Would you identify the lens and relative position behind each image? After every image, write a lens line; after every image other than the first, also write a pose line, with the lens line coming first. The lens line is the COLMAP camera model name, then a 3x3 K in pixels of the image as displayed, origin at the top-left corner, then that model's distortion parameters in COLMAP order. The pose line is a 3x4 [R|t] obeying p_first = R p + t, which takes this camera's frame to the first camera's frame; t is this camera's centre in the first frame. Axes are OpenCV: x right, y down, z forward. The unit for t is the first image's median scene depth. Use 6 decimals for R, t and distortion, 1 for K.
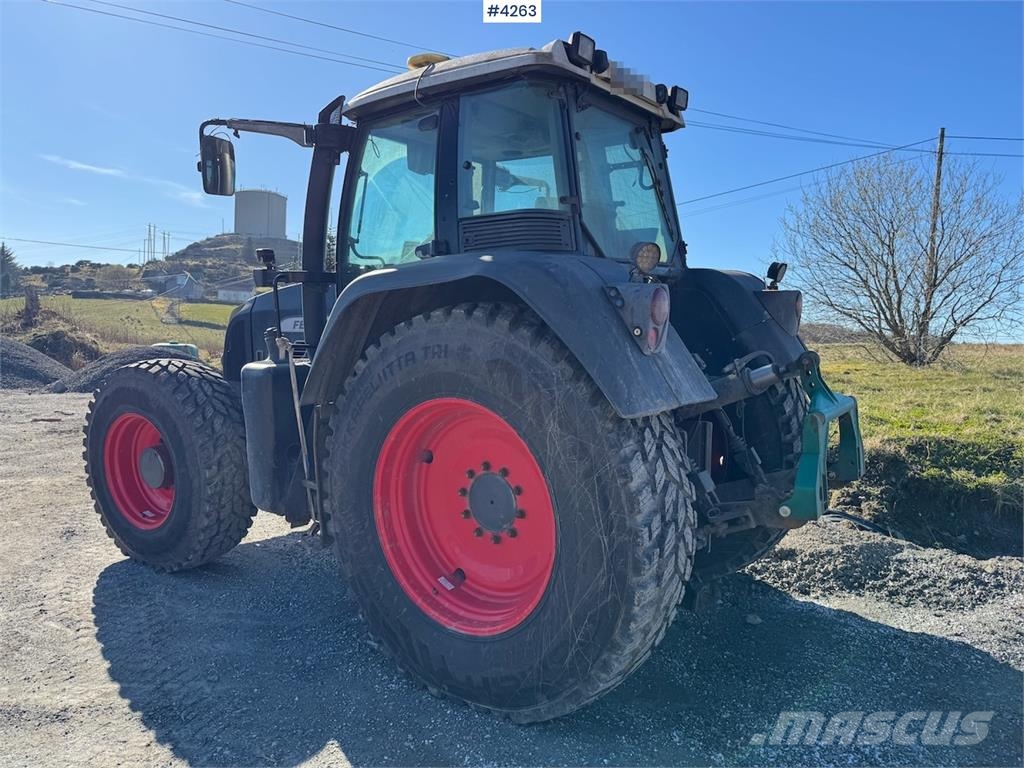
lens RADIAL K [[733.1, 0, 512.0], [0, 733.1, 384.0], [0, 0, 1]] dist [0.147358, -0.256828]
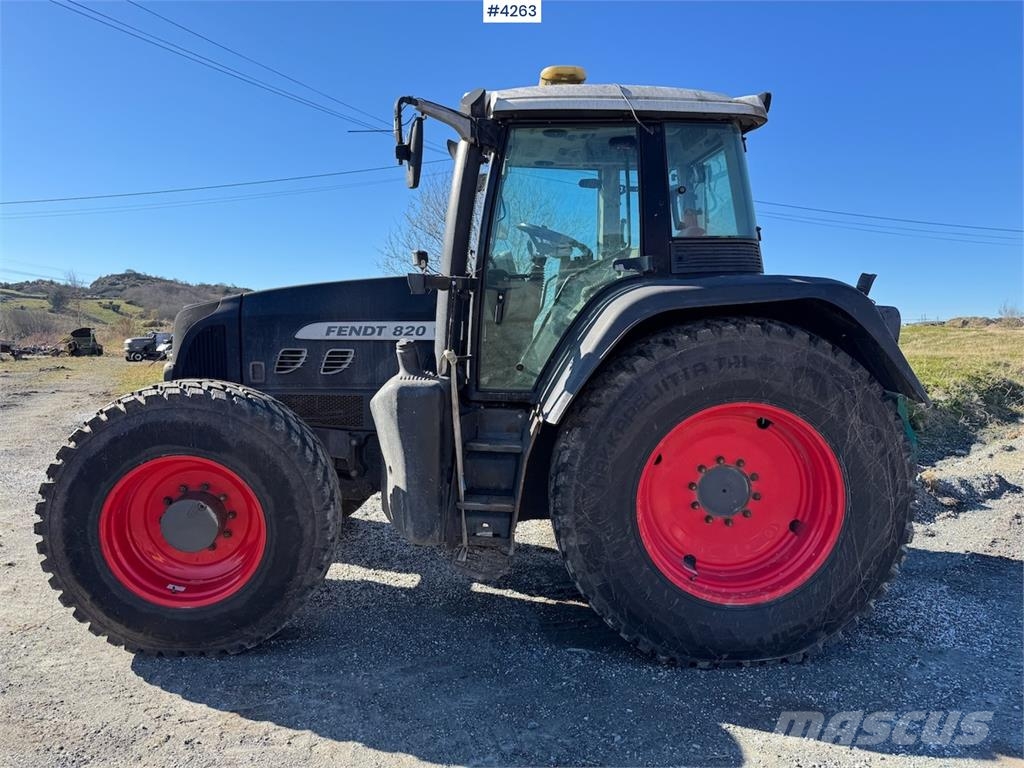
lens RADIAL K [[733.1, 0, 512.0], [0, 733.1, 384.0], [0, 0, 1]] dist [0.147358, -0.256828]
pose [[0.775870, -0.059485, 0.628082, -1.040087], [0.043171, 0.998217, 0.041212, -0.069443], [-0.629414, -0.004860, 0.777055, 0.322895]]
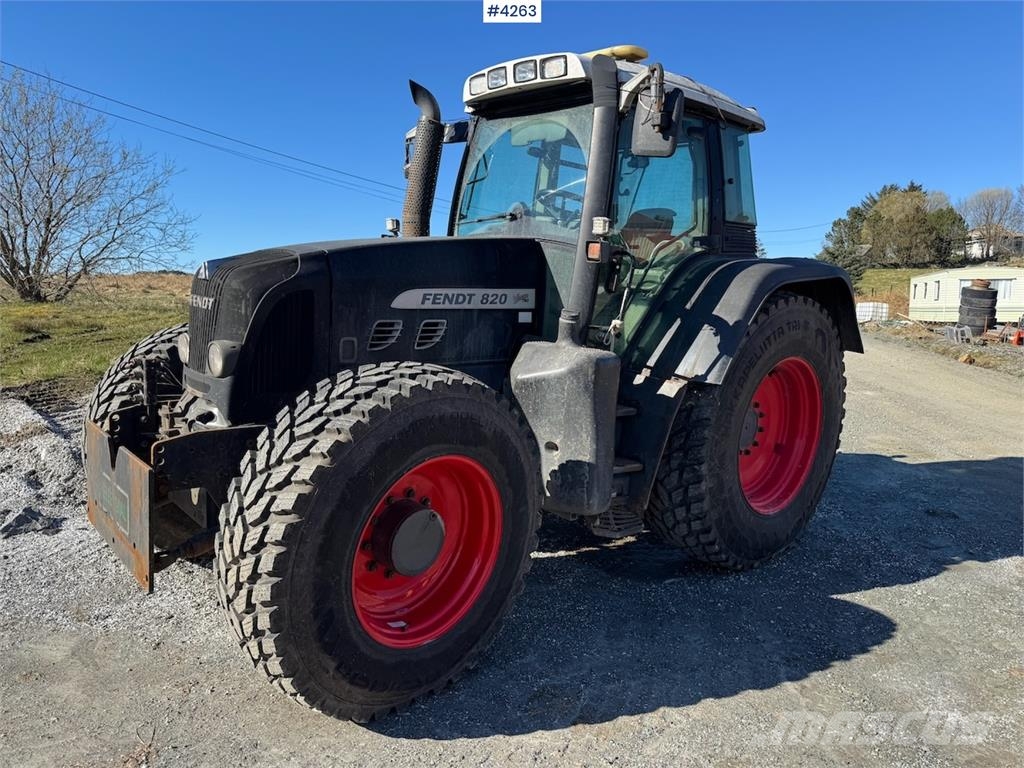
lens RADIAL K [[733.1, 0, 512.0], [0, 733.1, 384.0], [0, 0, 1]] dist [0.147358, -0.256828]
pose [[0.166415, -0.136614, 0.976546, -1.574182], [0.039951, 0.990477, 0.131754, -0.139547], [-0.985246, 0.017088, 0.170288, 1.252582]]
